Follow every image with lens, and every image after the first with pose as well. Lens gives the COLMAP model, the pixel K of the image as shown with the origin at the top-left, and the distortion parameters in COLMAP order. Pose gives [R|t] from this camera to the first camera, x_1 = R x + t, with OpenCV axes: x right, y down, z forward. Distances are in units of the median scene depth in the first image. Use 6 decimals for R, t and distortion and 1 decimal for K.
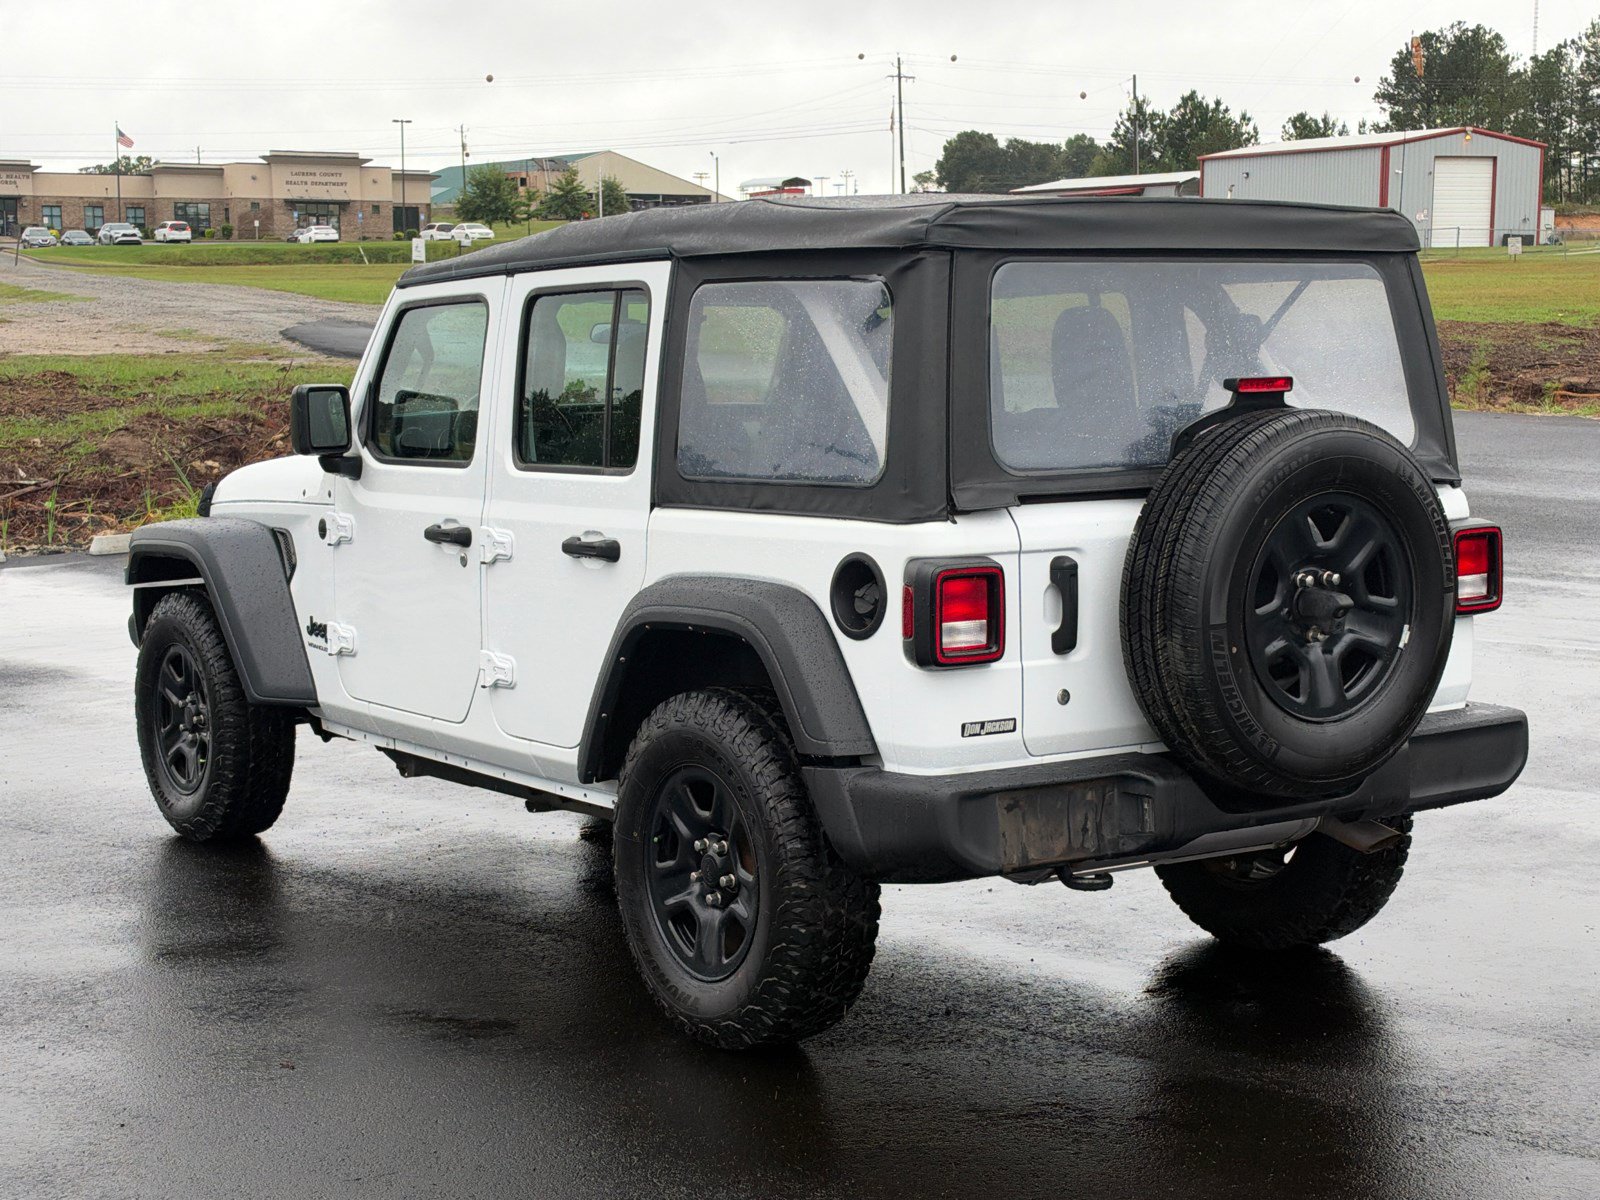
lens RADIAL K [[2800.2, 0, 800.0], [0, 2800.2, 600.0], [0, 0, 1]] dist [0.265765, -0.239073]
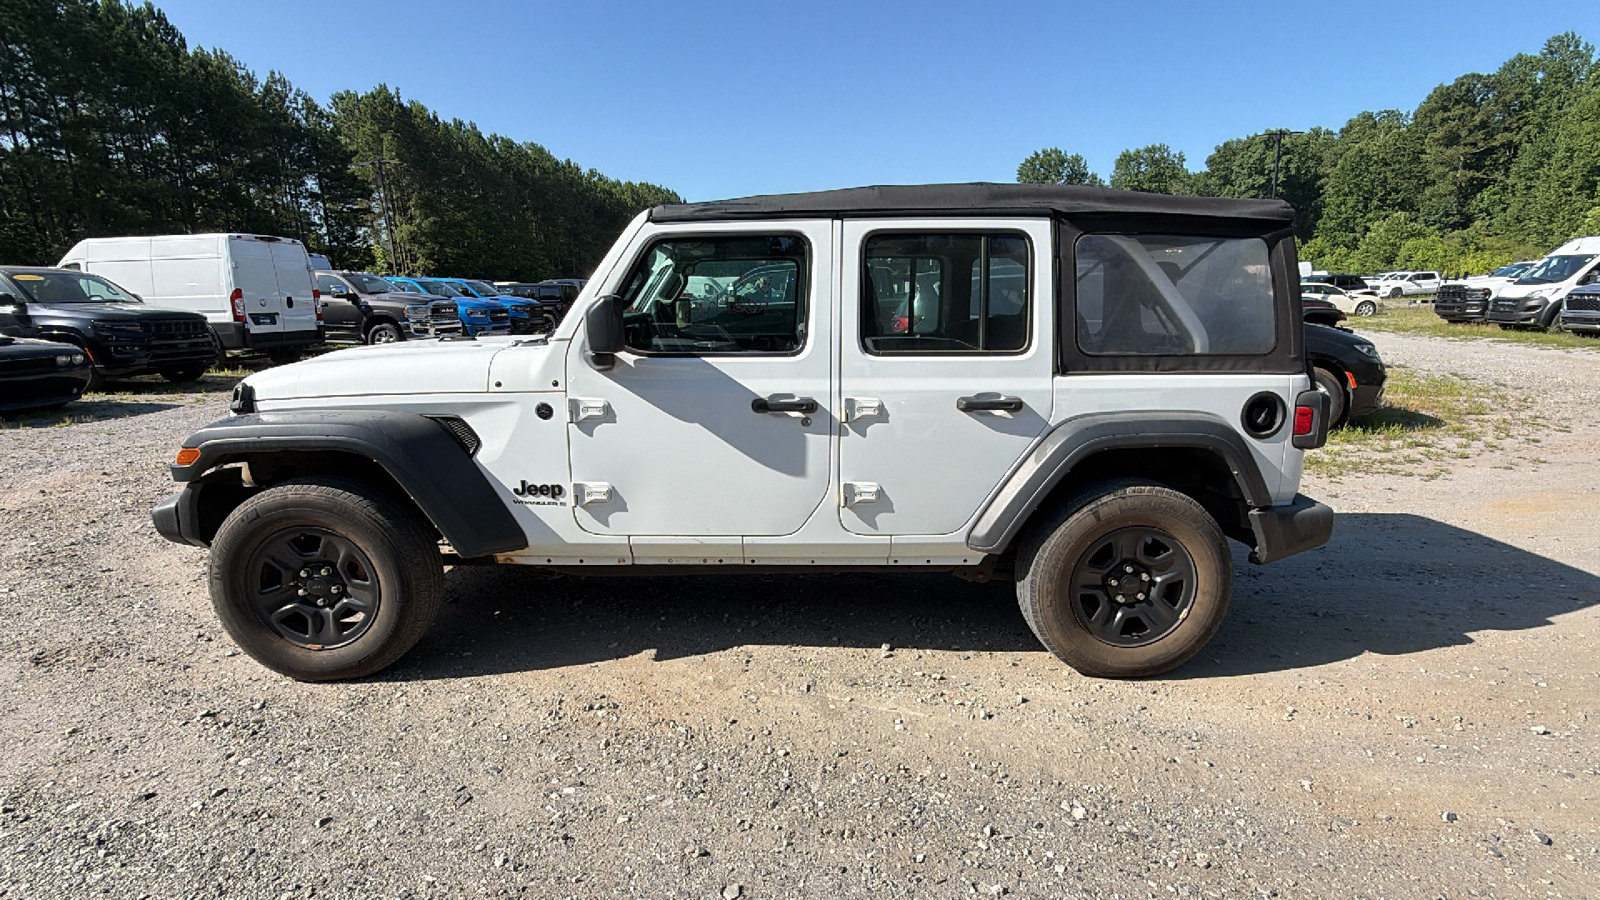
lens RADIAL K [[760.9, 0, 800.0], [0, 760.9, 450.0], [0, 0, 1]] dist [0.000107, -0.000882]
pose [[0.546309, -0.143596, 0.825183, -0.540403], [0.064906, 0.989490, 0.129217, -0.060845], [-0.835065, -0.017033, 0.549888, 0.953442]]
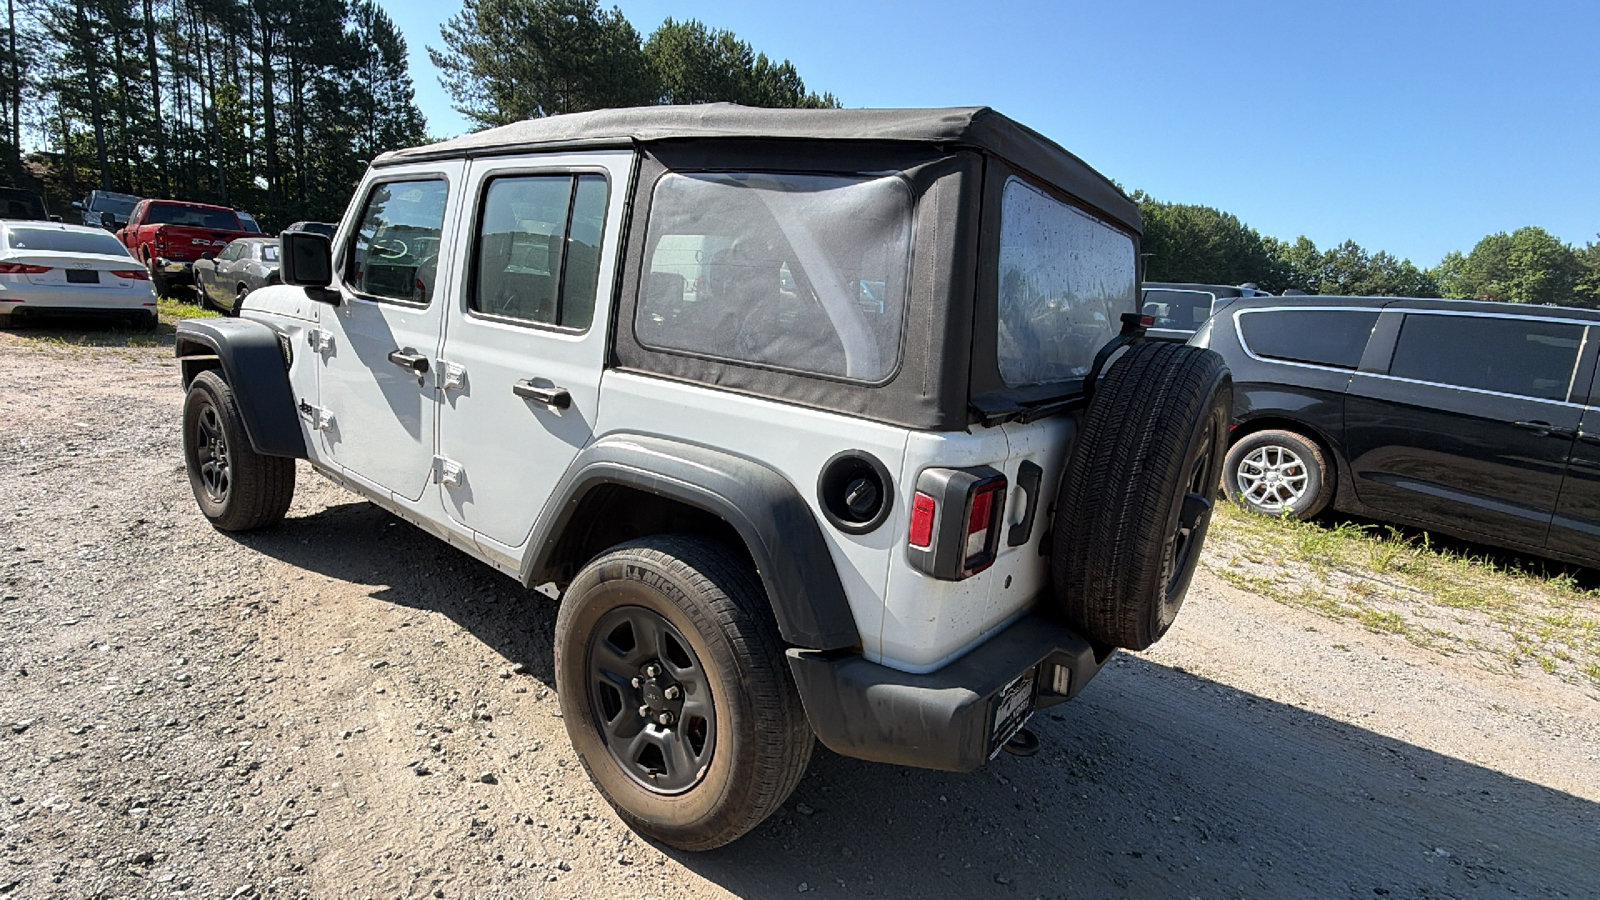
lens RADIAL K [[760.9, 0, 800.0], [0, 760.9, 450.0], [0, 0, 1]] dist [0.000107, -0.000882]
pose [[0.936176, 0.042635, 0.348937, -0.092577], [-0.085990, 0.990237, 0.109714, -0.044014], [-0.340852, -0.132716, 0.930702, 0.730776]]
